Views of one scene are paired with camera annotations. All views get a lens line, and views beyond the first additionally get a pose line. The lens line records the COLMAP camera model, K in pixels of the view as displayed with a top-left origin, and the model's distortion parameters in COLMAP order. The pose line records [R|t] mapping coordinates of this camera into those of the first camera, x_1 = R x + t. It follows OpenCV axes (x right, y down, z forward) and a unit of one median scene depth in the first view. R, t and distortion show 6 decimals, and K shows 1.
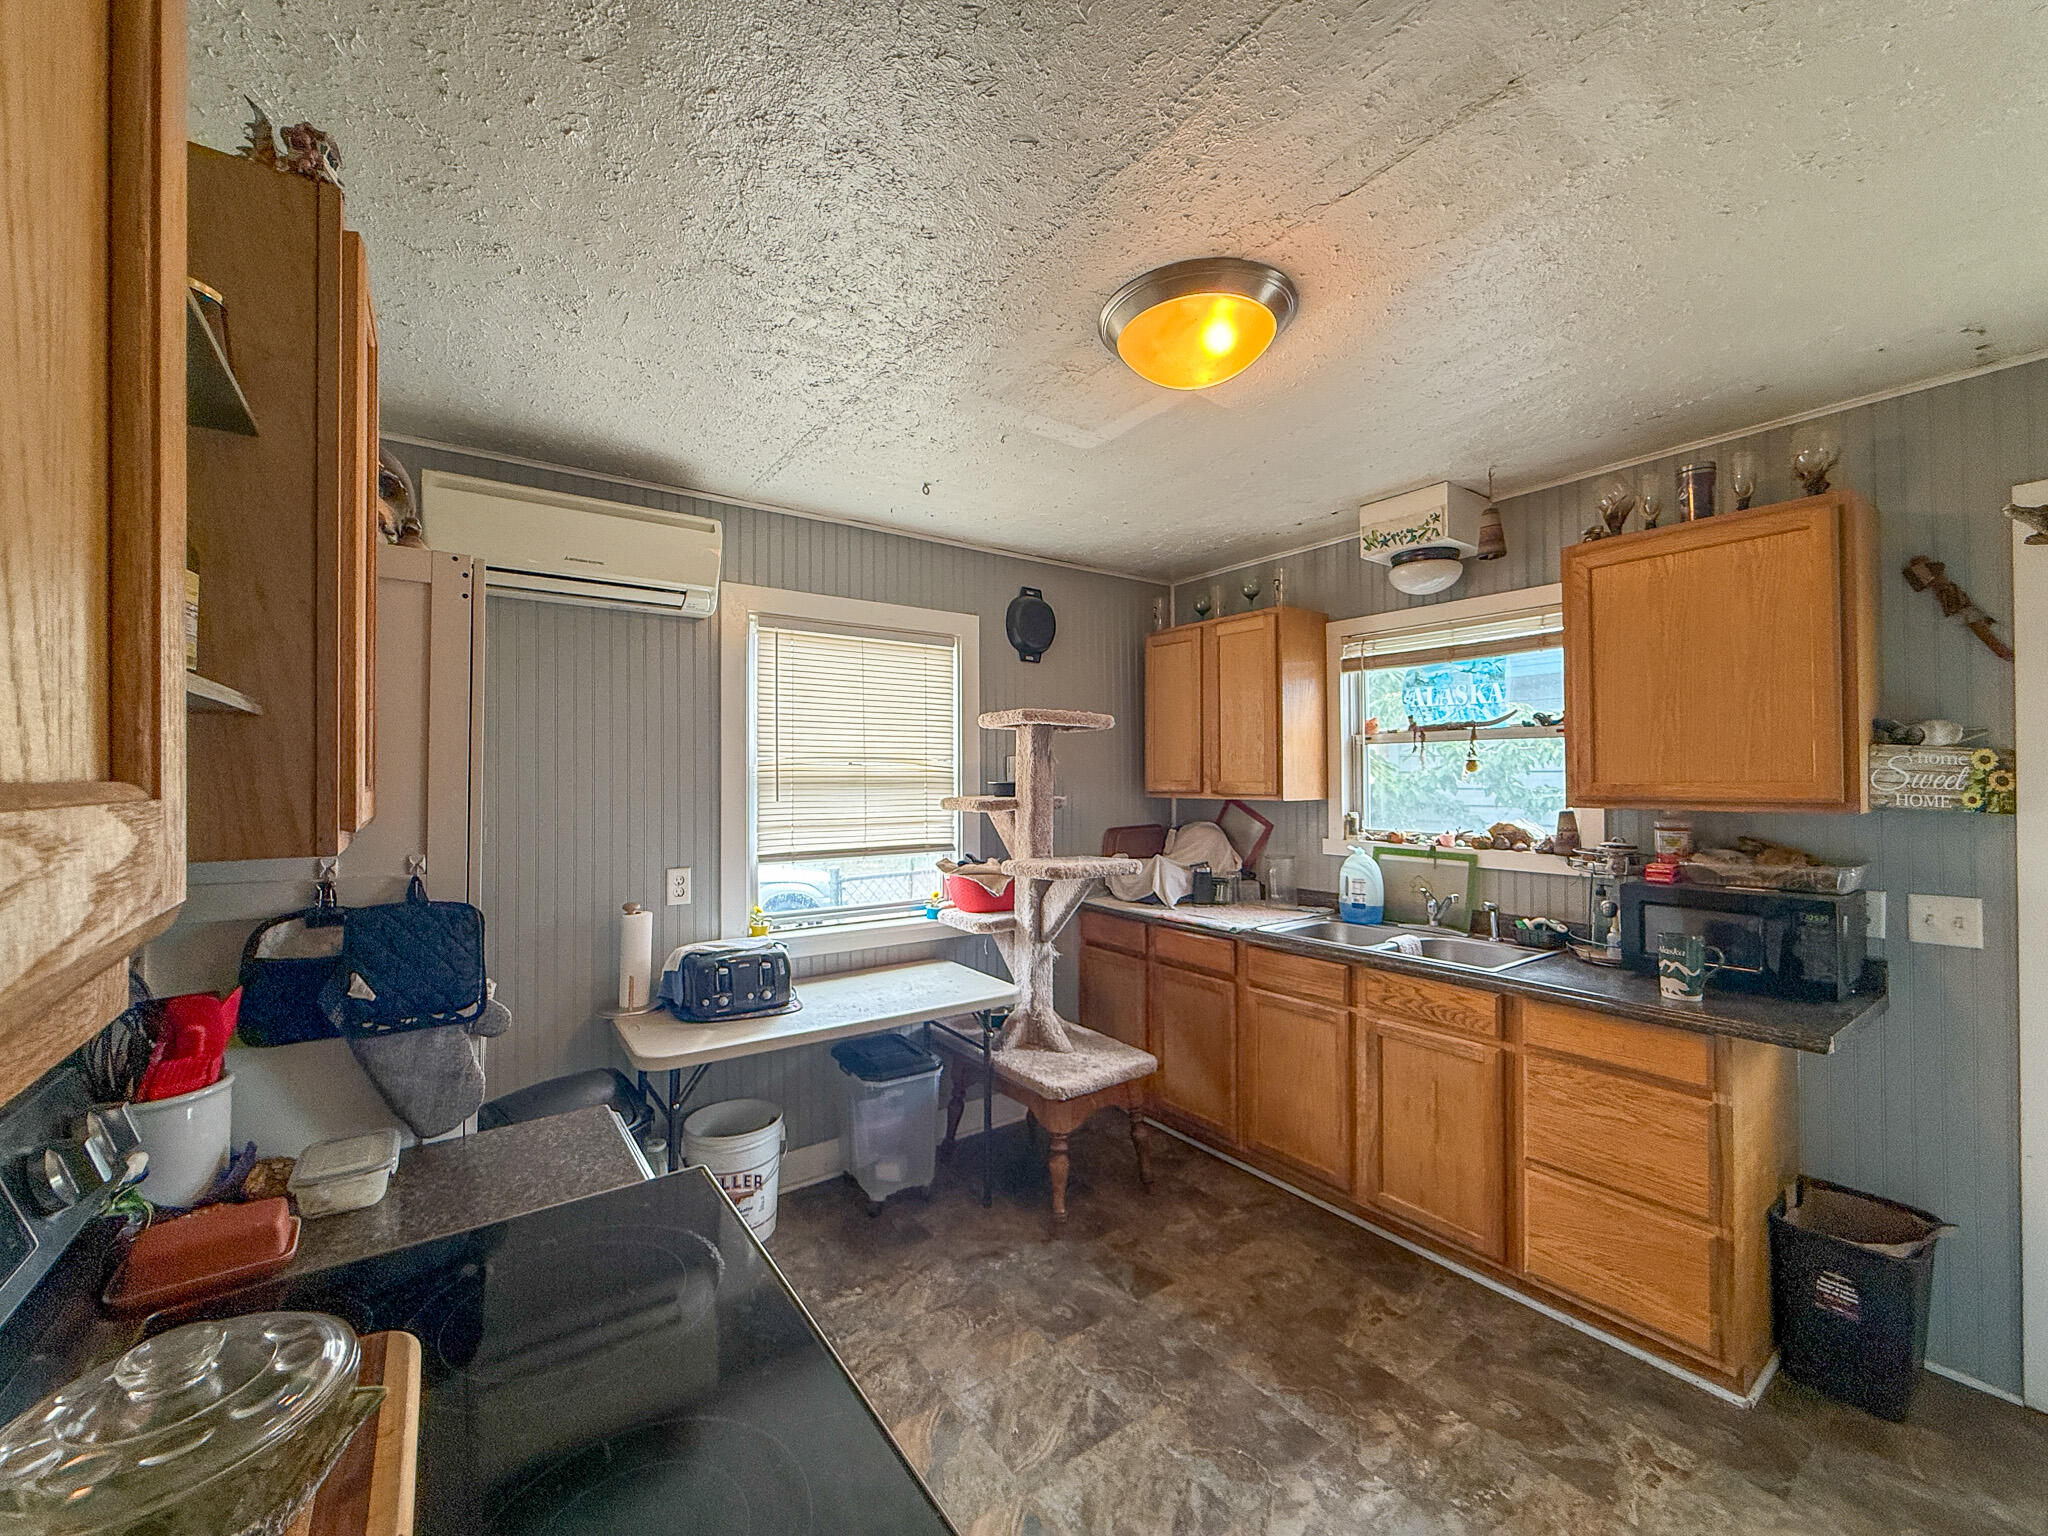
lens RADIAL K [[812.7, 0, 1020.8], [0, 812.7, 763.2], [0, 0, 1]] dist [0.001502, -0.000147]
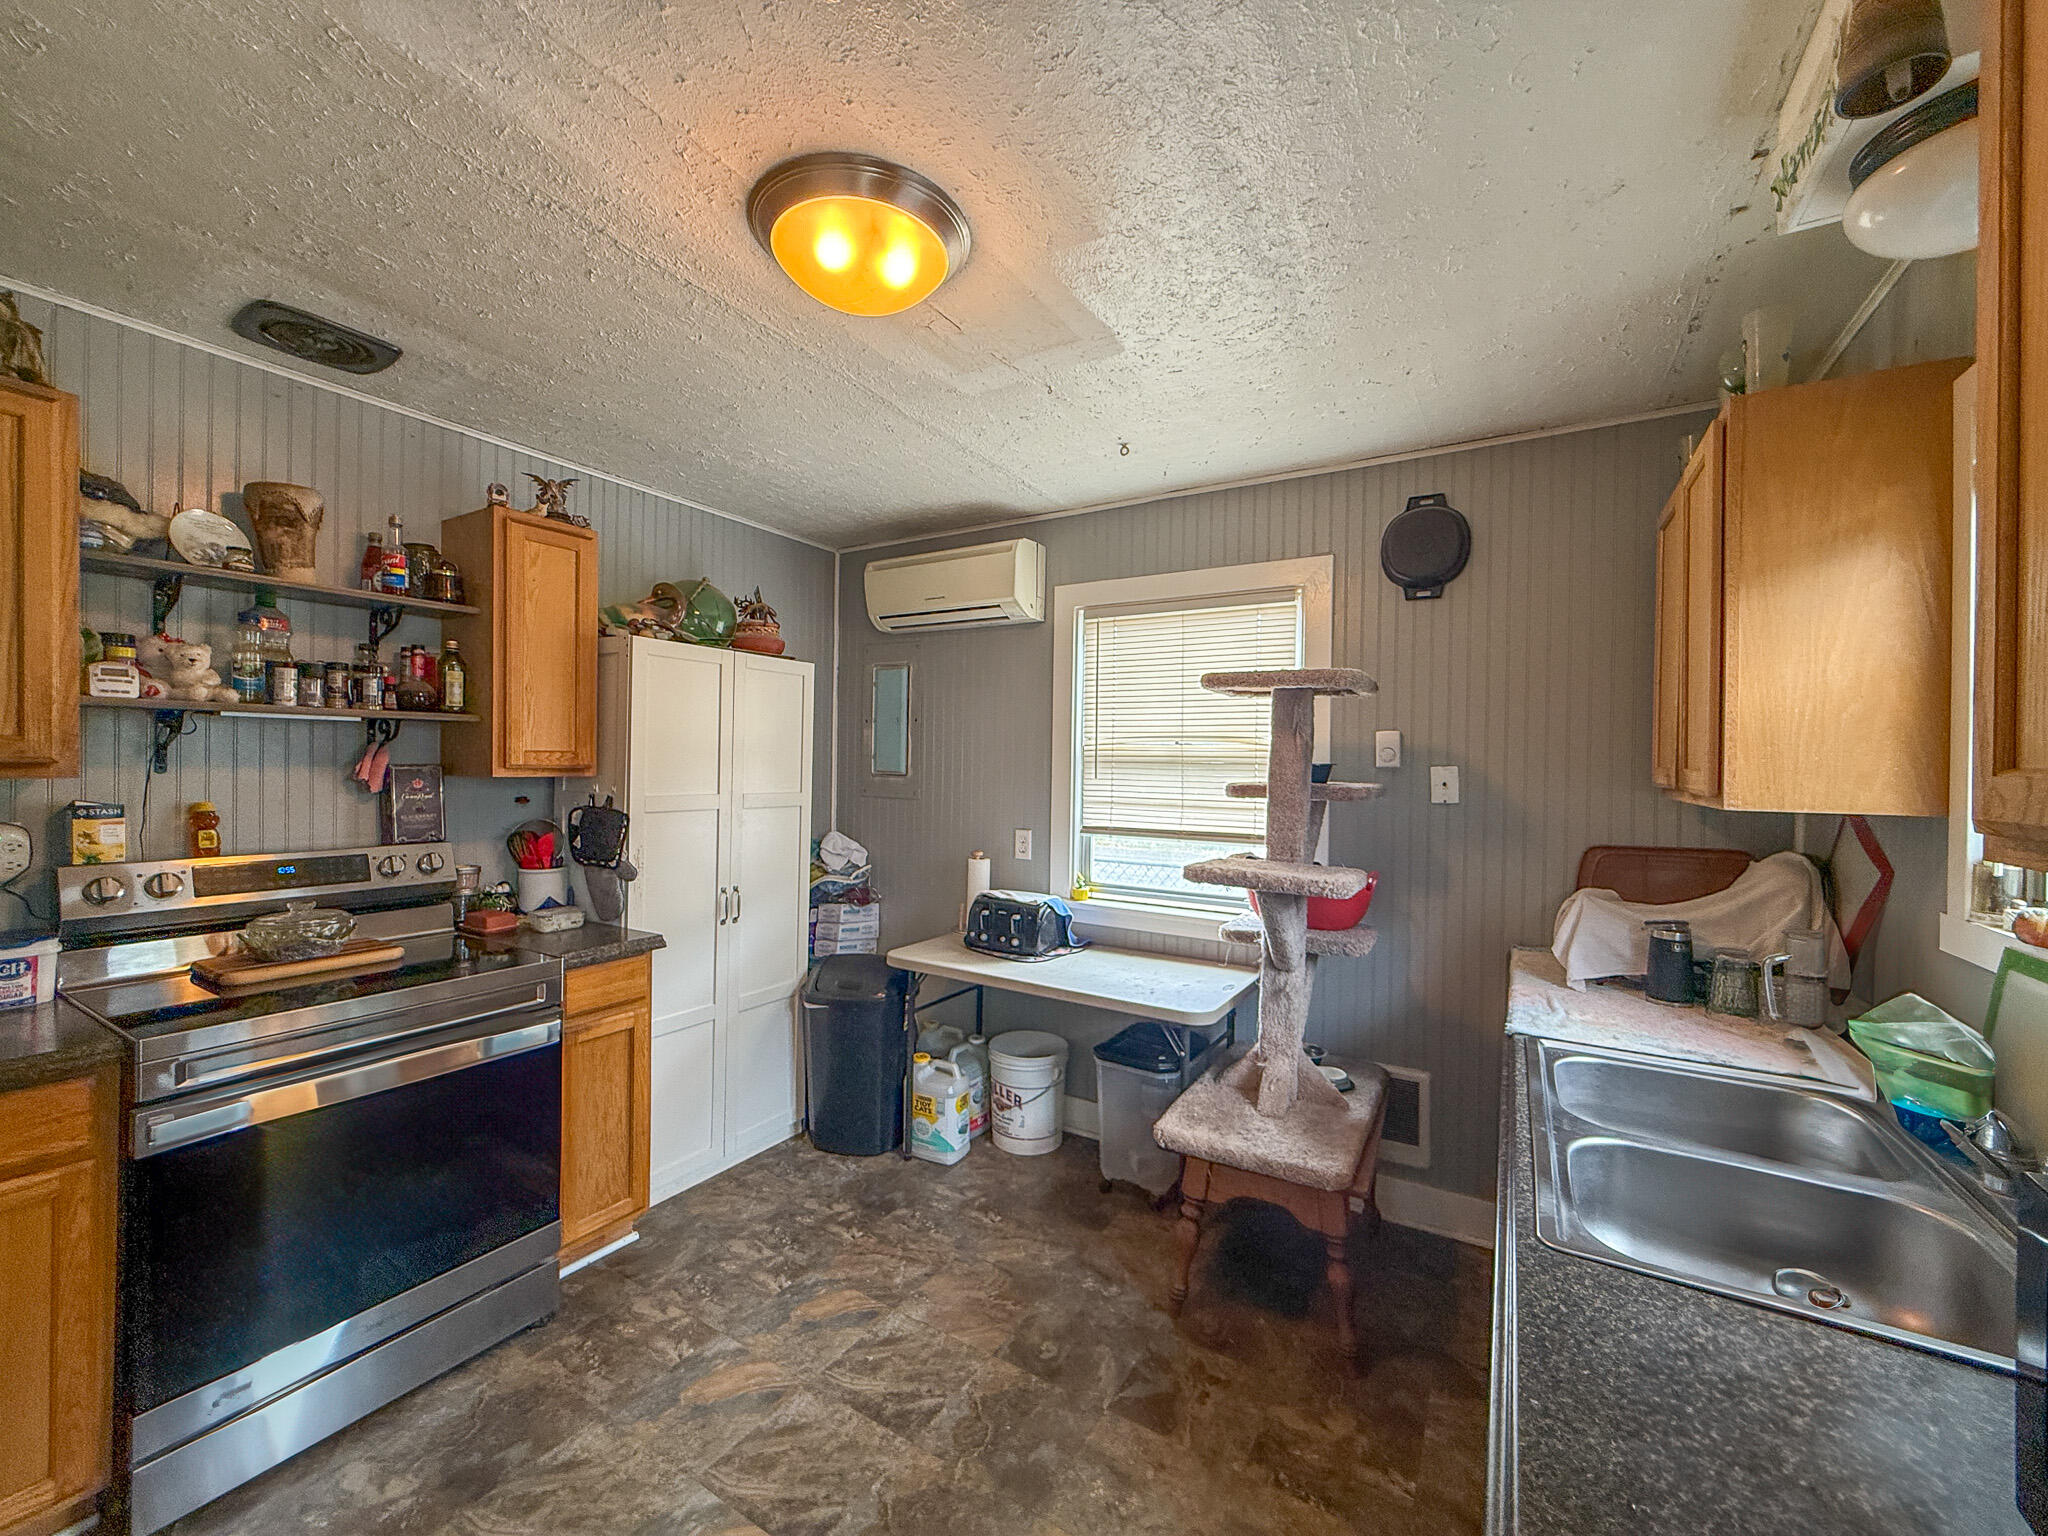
lens RADIAL K [[812.7, 0, 1016.2], [0, 812.7, 766.8], [0, 0, 1]] dist [0.001502, -0.000147]
pose [[0.393232, 0.012732, -0.919351, 0.745002], [-0.000835, 0.999909, 0.013490, 0.019314], [0.919439, -0.004537, 0.393207, 0.542378]]
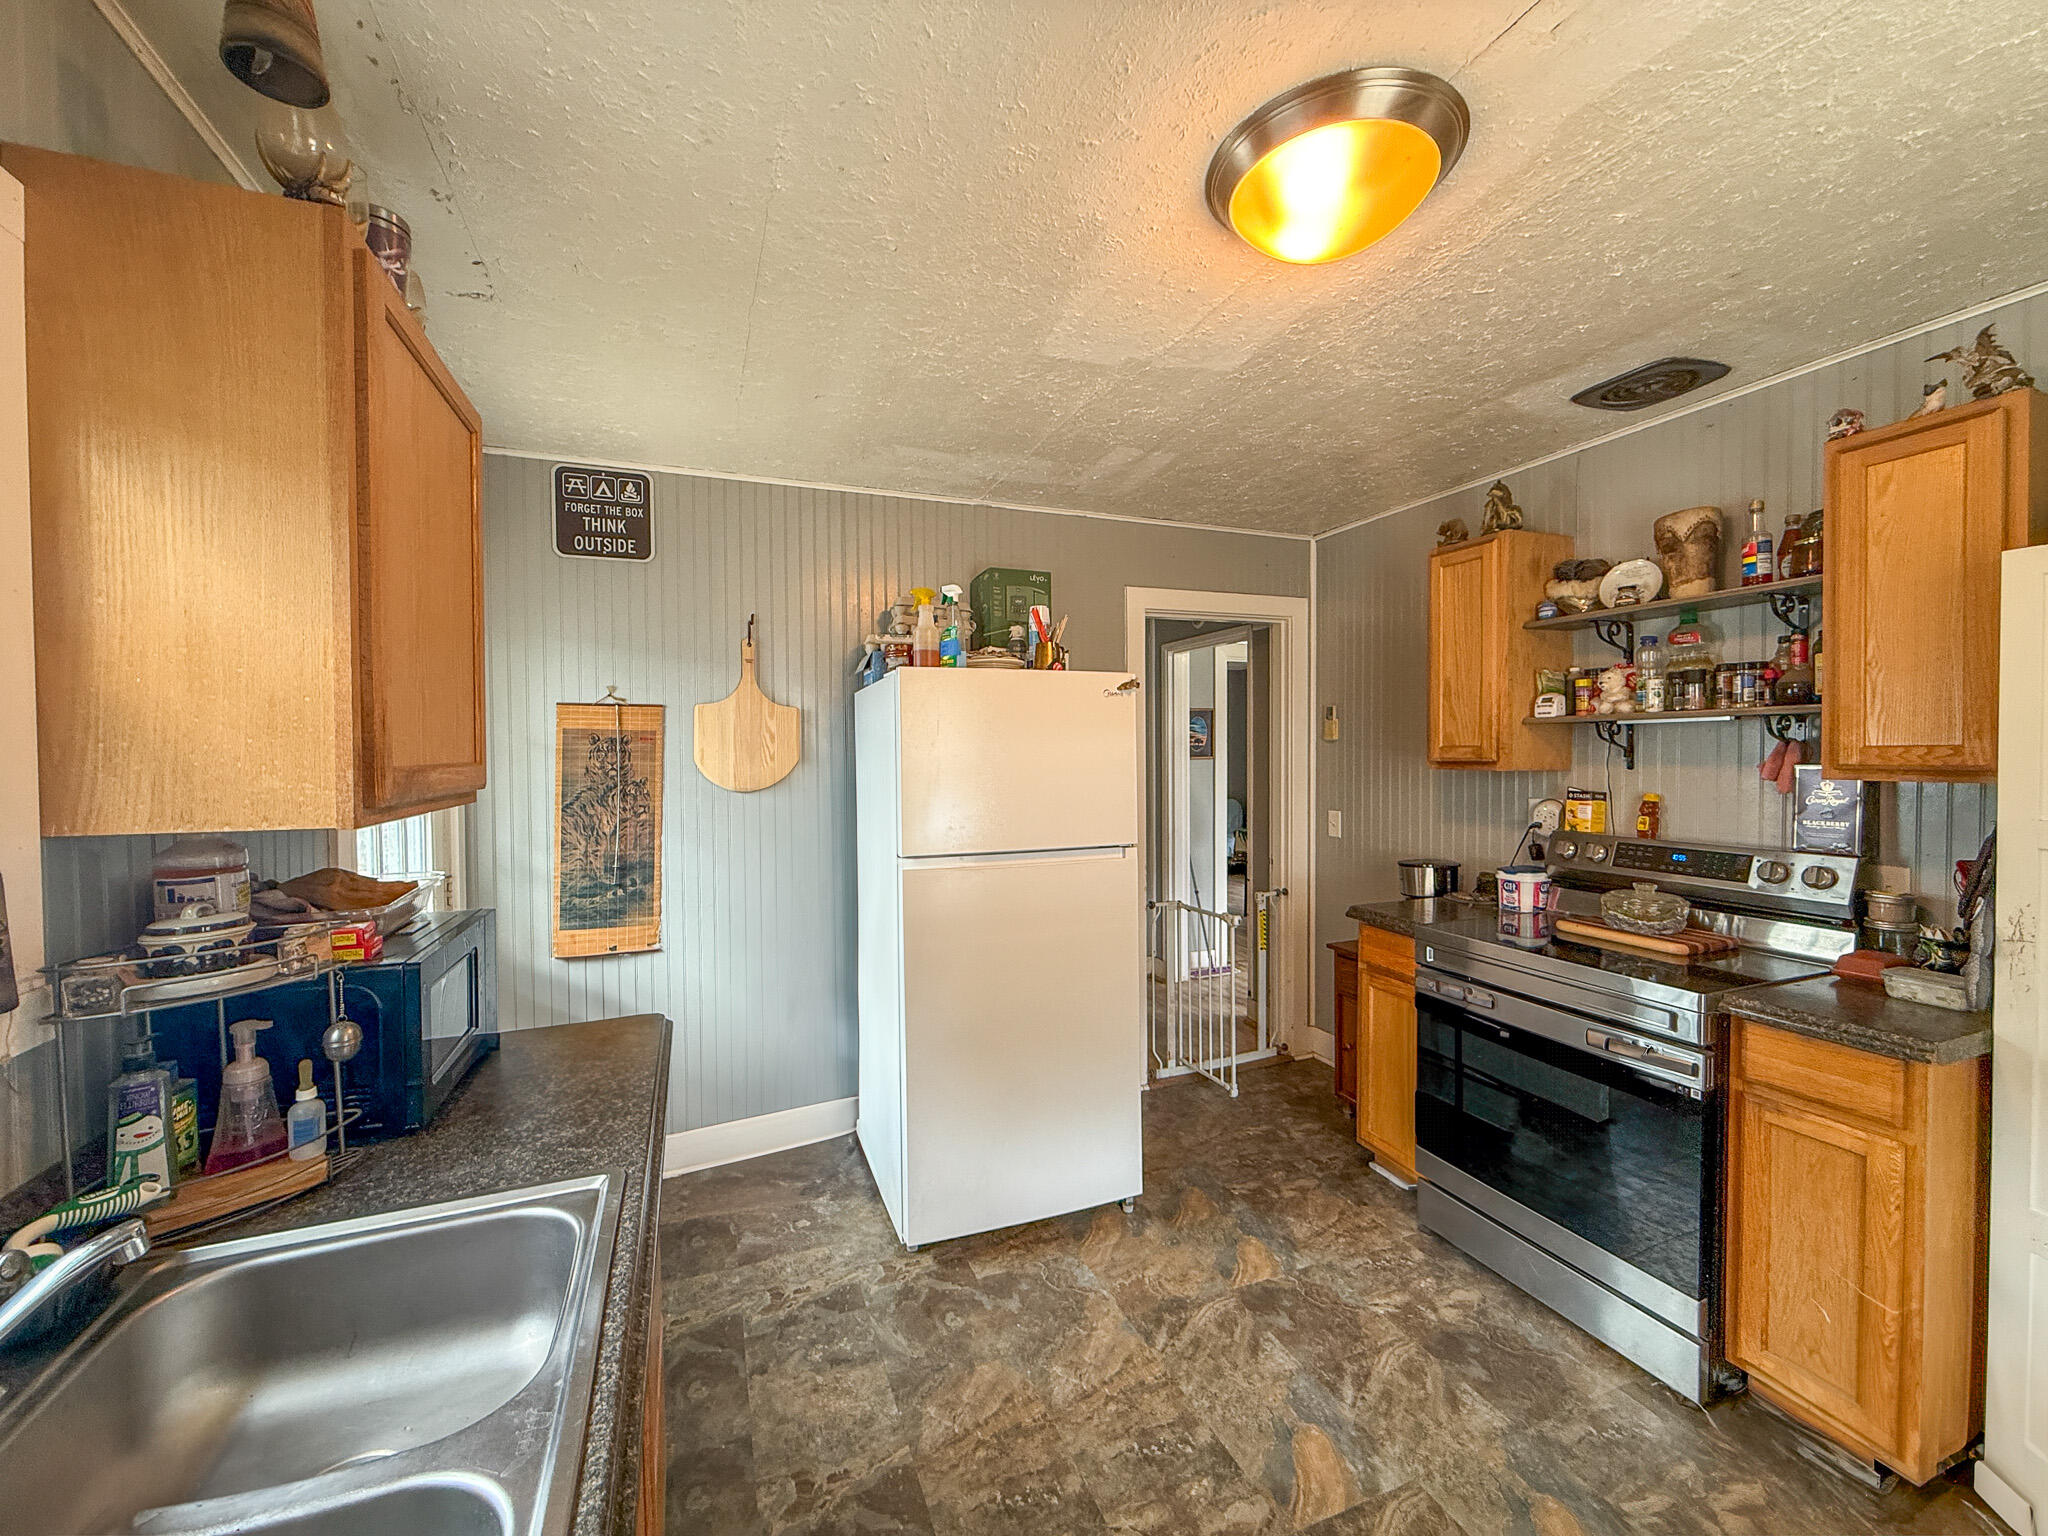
lens RADIAL K [[812.7, 0, 1017.8], [0, 812.7, 768.2], [0, 0, 1]] dist [0.001502, -0.000147]
pose [[-0.971492, 0.004524, 0.237030, 0.216990], [0.005529, 0.999978, 0.003578, 0.026662], [-0.237008, 0.004786, -0.971496, 1.245952]]
